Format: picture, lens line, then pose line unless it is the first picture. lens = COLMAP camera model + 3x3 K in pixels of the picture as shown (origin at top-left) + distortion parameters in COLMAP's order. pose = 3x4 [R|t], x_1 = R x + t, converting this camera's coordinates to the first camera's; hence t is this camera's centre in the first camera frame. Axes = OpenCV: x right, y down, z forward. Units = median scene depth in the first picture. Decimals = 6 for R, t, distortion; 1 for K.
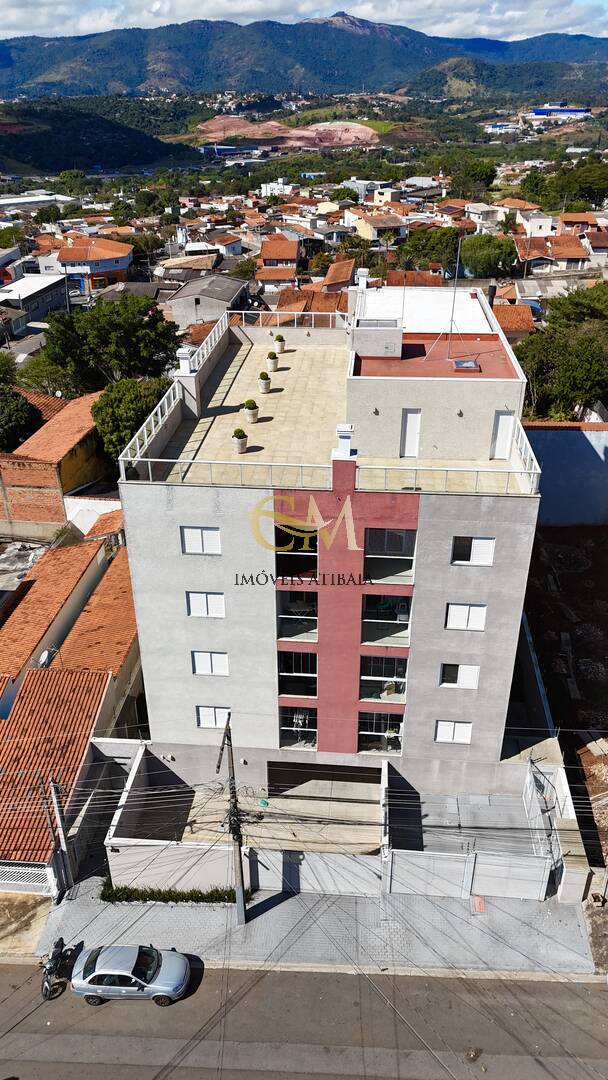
lens RADIAL K [[796.3, 0, 301.2], [0, 796.3, 537.1], [0, 0, 1]] dist [0.052364, -0.002505]
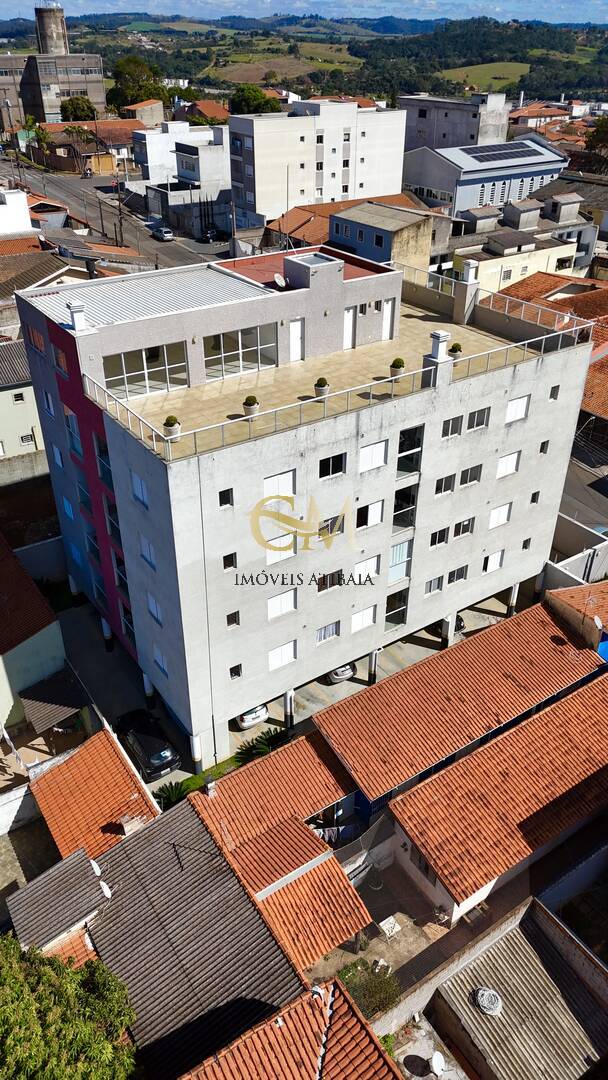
lens RADIAL K [[791.1, 0, 304.0], [0, 791.1, 540.0], [0, 0, 1]] dist [0.085440, -0.076266]
pose [[-0.640298, -0.408535, 0.650474, -0.782384], [0.371818, 0.576163, 0.727865, -0.872462], [-0.672138, 0.707909, -0.217016, 1.579661]]
